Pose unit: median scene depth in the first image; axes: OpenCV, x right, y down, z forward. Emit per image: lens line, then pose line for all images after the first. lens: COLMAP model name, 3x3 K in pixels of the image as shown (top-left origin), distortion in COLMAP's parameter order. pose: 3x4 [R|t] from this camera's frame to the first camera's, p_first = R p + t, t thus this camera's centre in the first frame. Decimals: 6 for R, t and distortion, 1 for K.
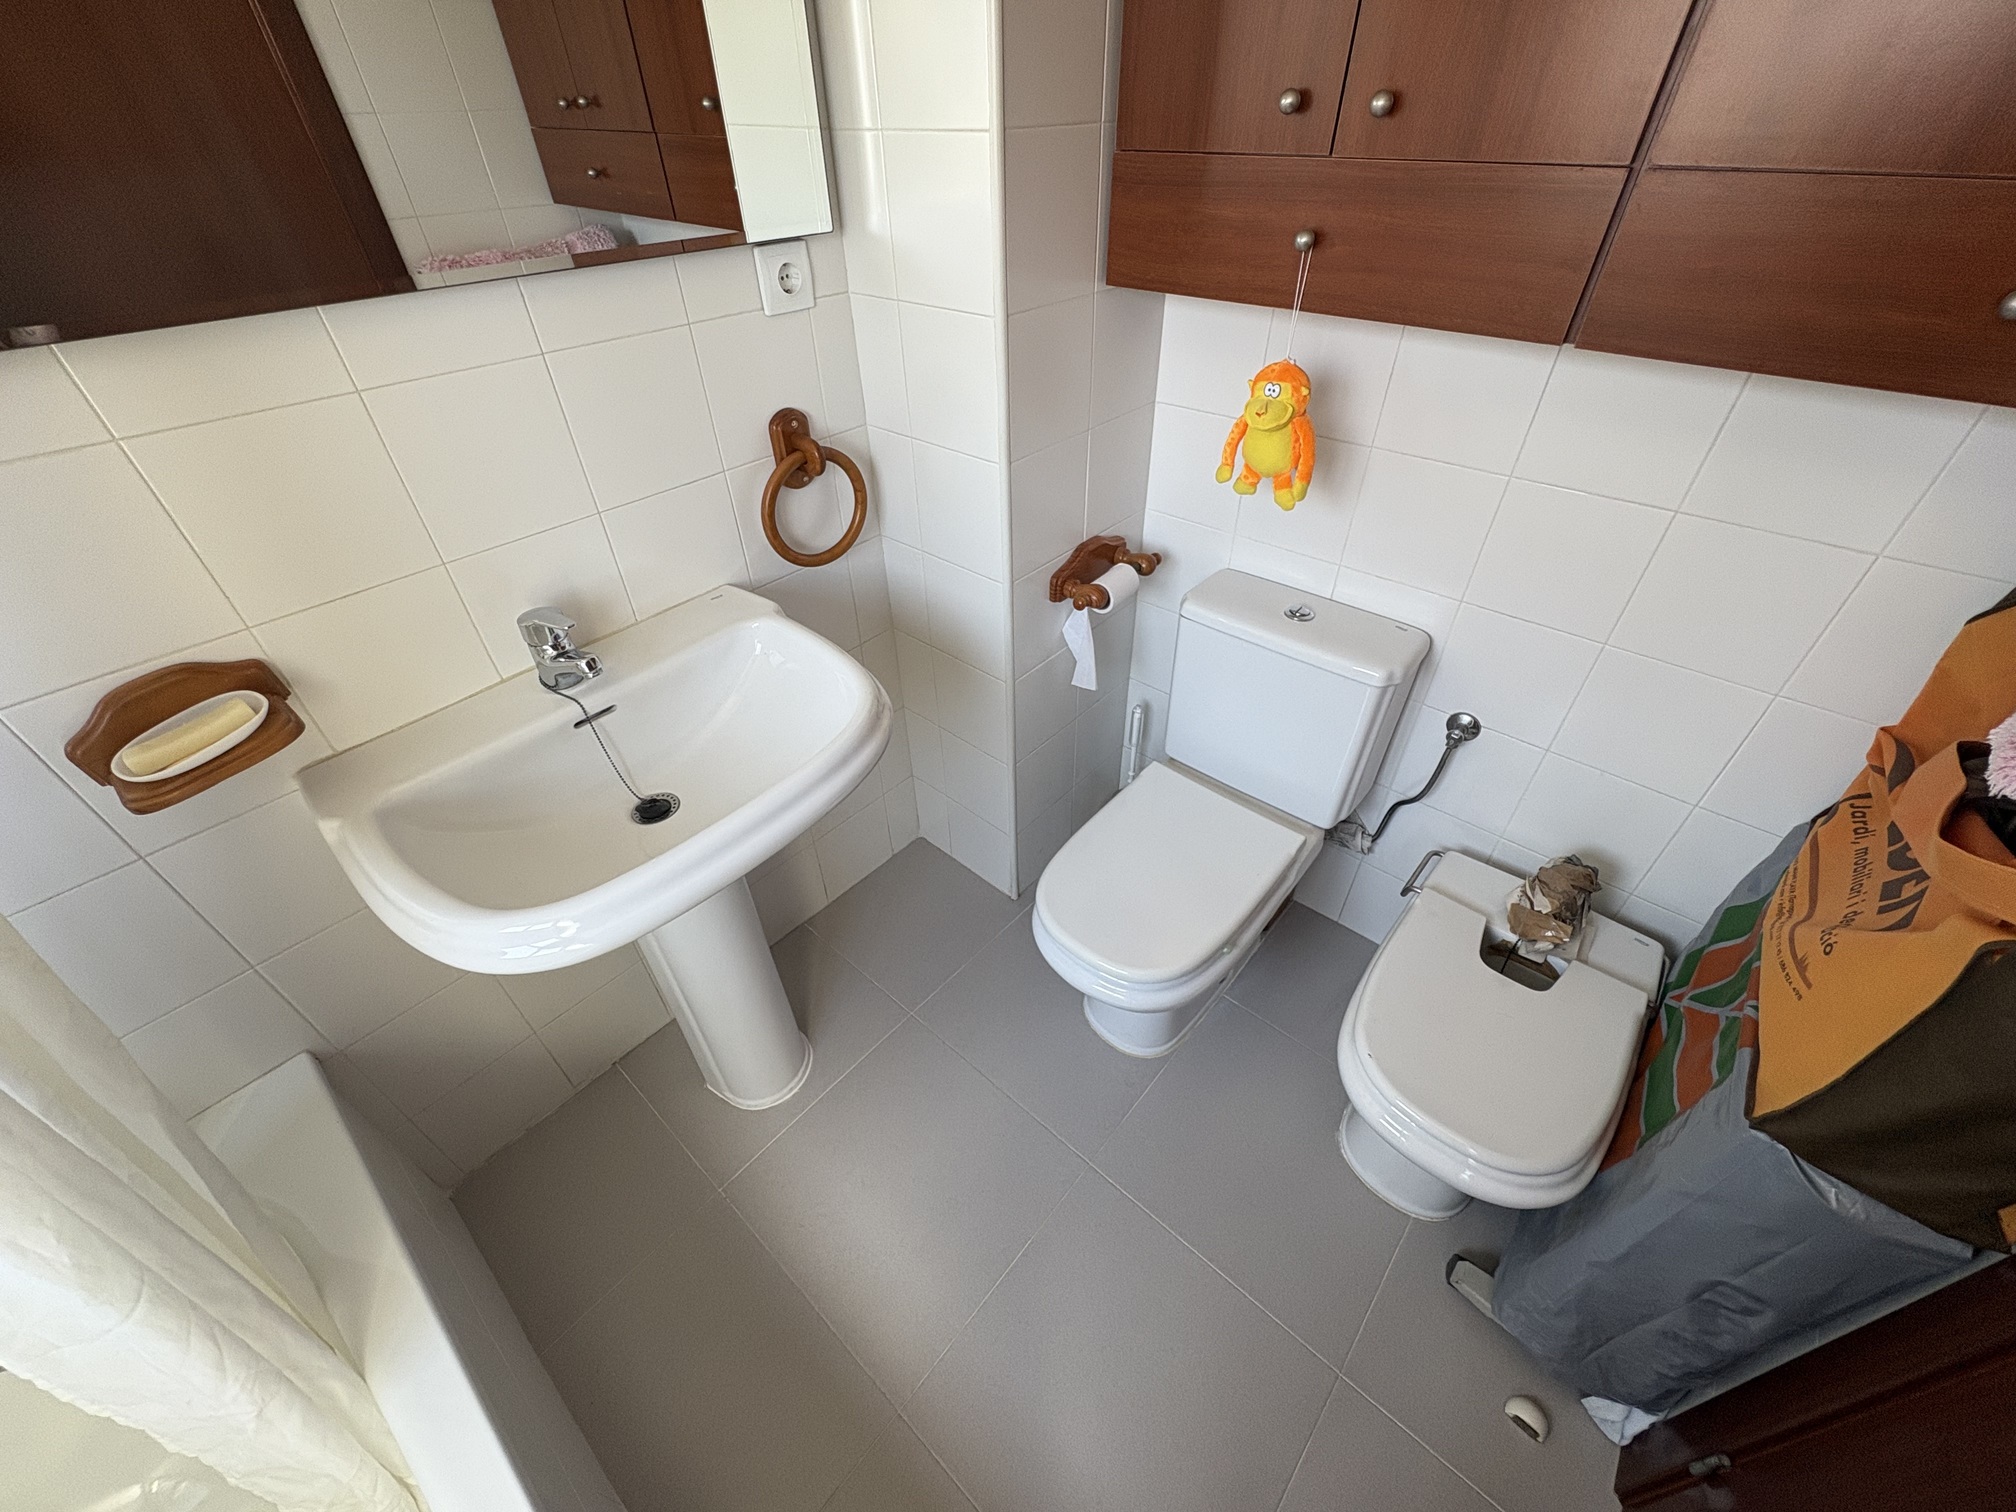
lens RADIAL K [[801.5, 0, 1004.2], [0, 801.5, 754.7], [0, 0, 1]] dist [-0.001519, 0.000874]
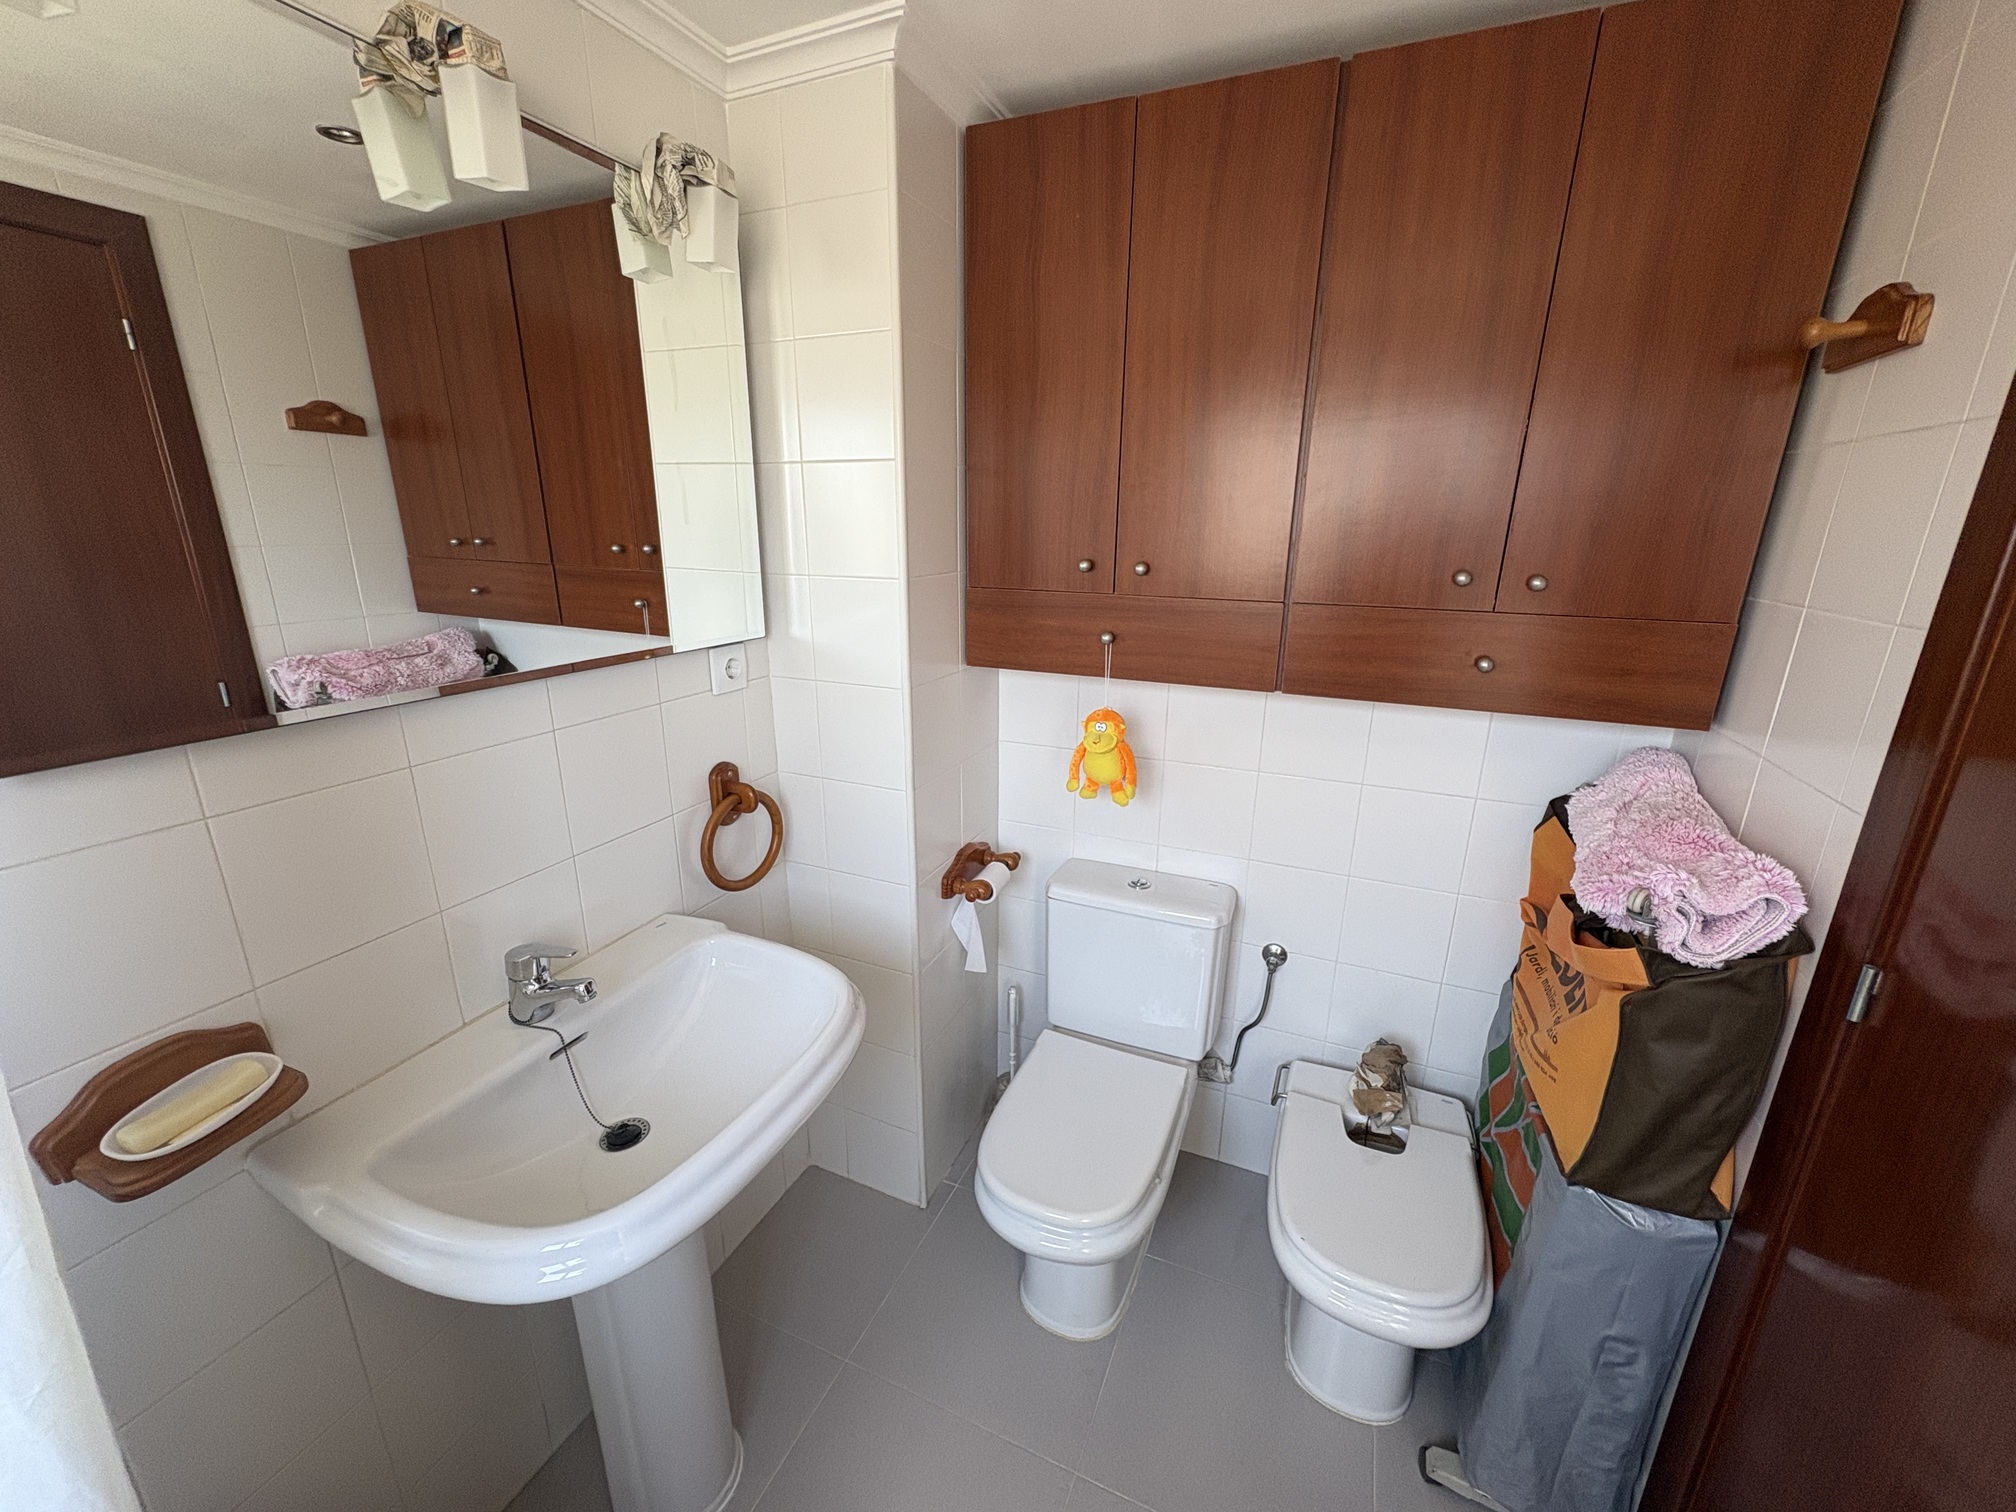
lens RADIAL K [[801.5, 0, 1004.0], [0, 801.5, 756.8], [0, 0, 1]] dist [-0.001519, 0.000874]
pose [[0.952203, -0.062454, 0.299014, -0.242502], [0.175318, 0.913336, -0.367532, 0.082962], [-0.250147, 0.402388, 0.880631, -0.182418]]
